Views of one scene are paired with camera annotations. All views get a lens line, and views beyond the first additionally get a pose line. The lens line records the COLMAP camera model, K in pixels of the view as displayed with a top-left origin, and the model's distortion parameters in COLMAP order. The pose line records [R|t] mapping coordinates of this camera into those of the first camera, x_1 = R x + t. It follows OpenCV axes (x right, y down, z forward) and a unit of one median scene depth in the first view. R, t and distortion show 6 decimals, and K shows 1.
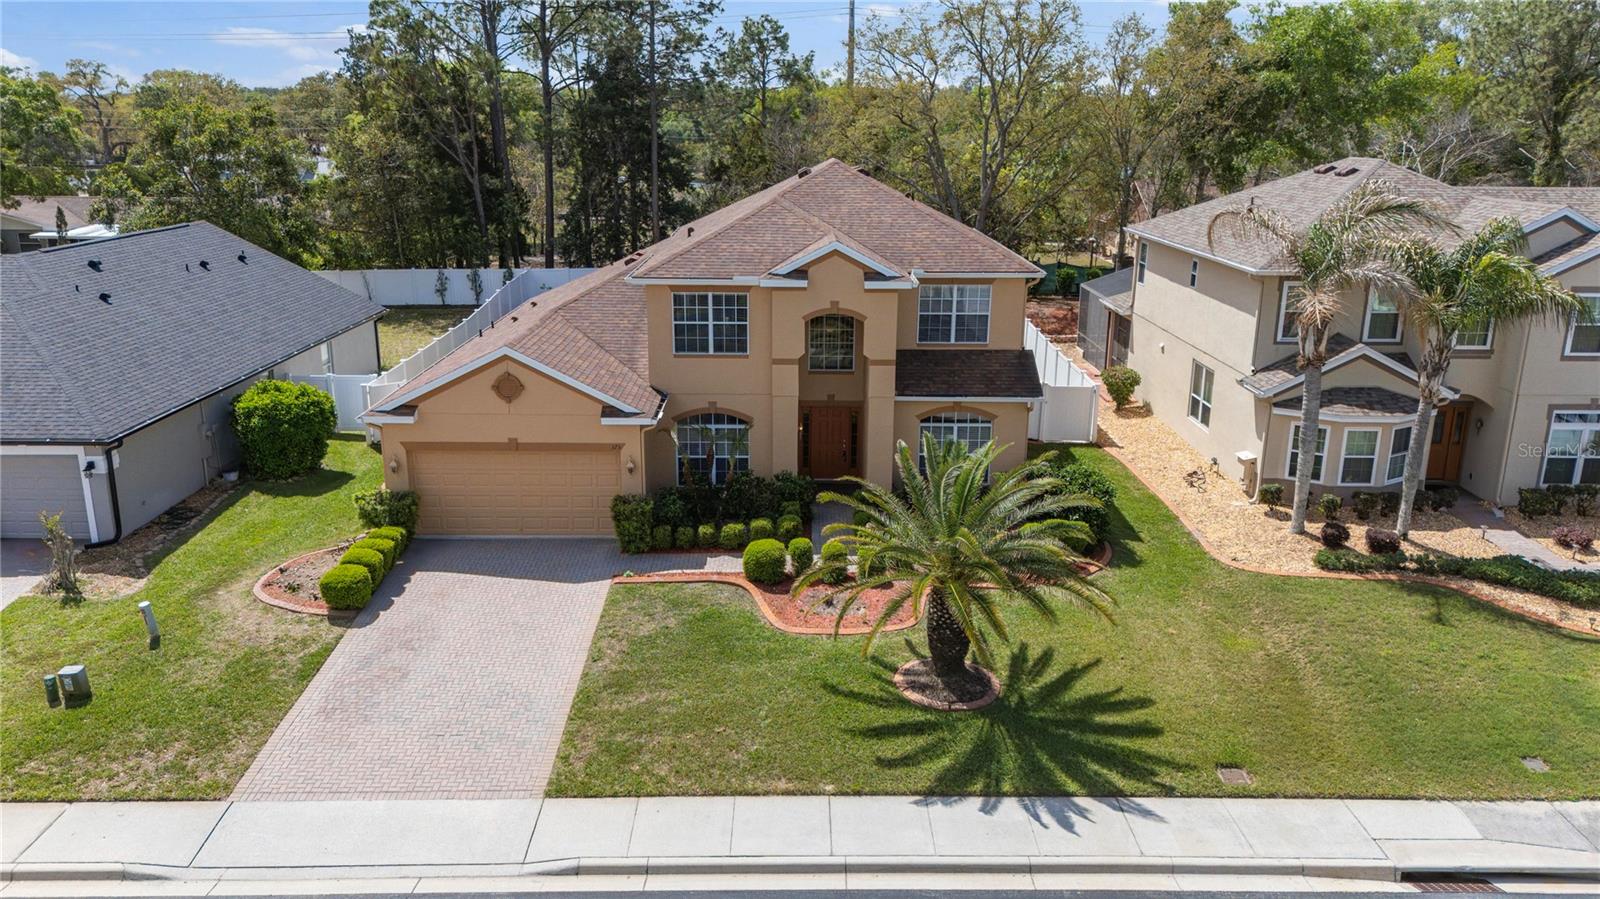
lens RADIAL K [[1141.8, 0, 800.0], [0, 1141.8, 449.5], [0, 0, 1]] dist [0.007804, -0.001607]
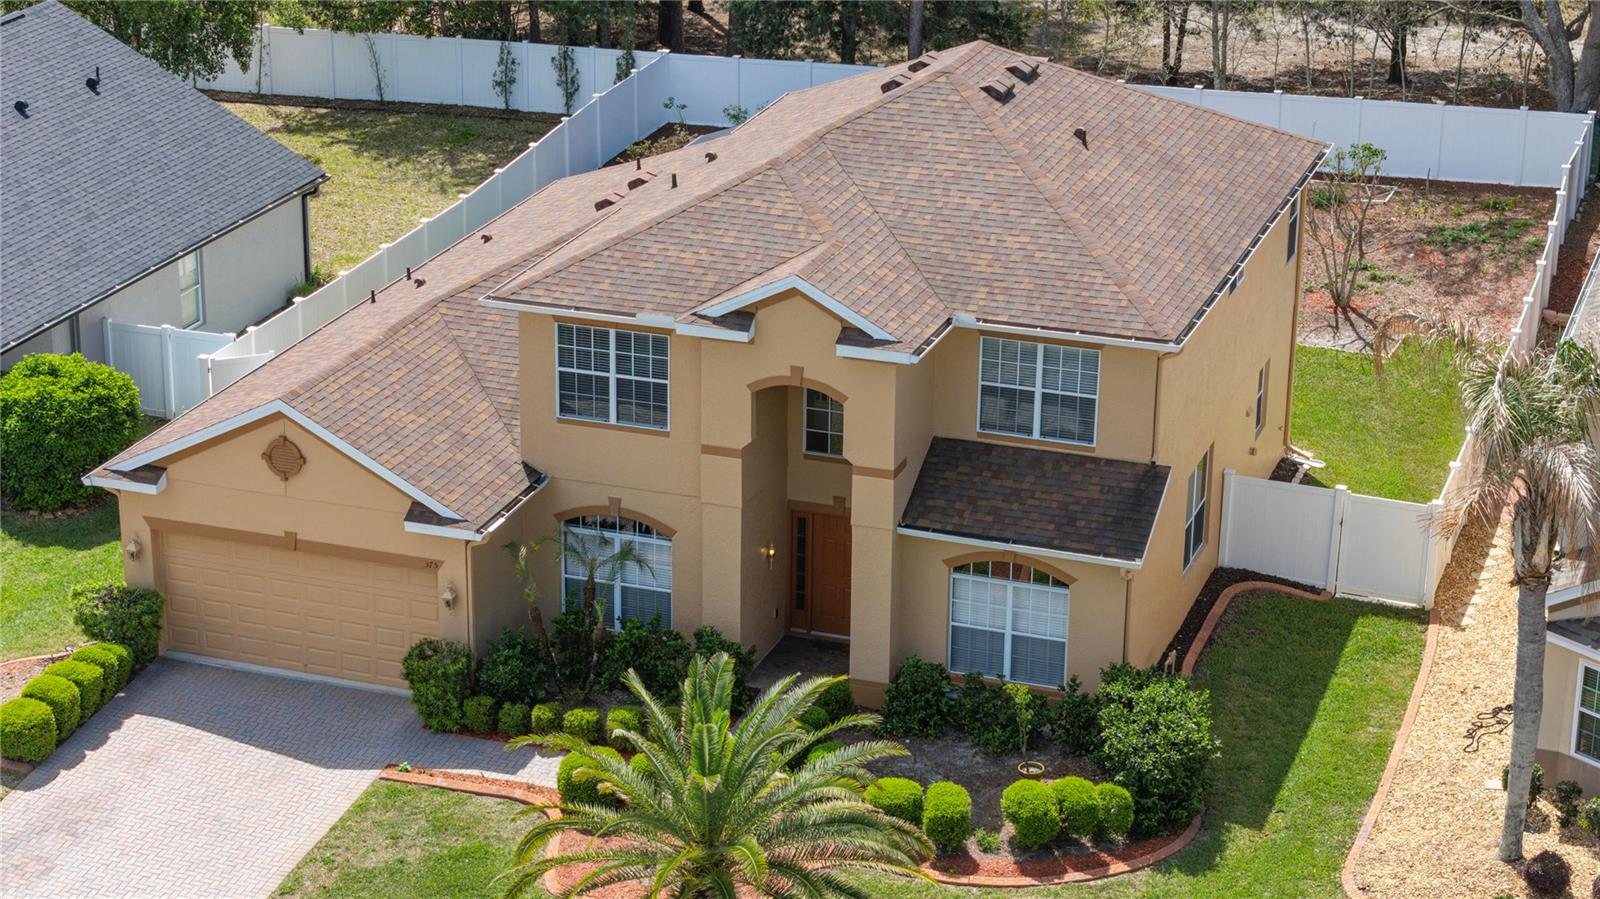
lens RADIAL K [[3113.7, 0, 800.0], [0, 3113.7, 449.5], [0, 0, 1]] dist [-0.093138, 0.281137]
pose [[0.936308, 0.119892, -0.330080, 0.592522], [-0.092740, 0.990967, 0.096872, -0.250348], [0.338712, -0.060090, 0.938969, -0.565667]]
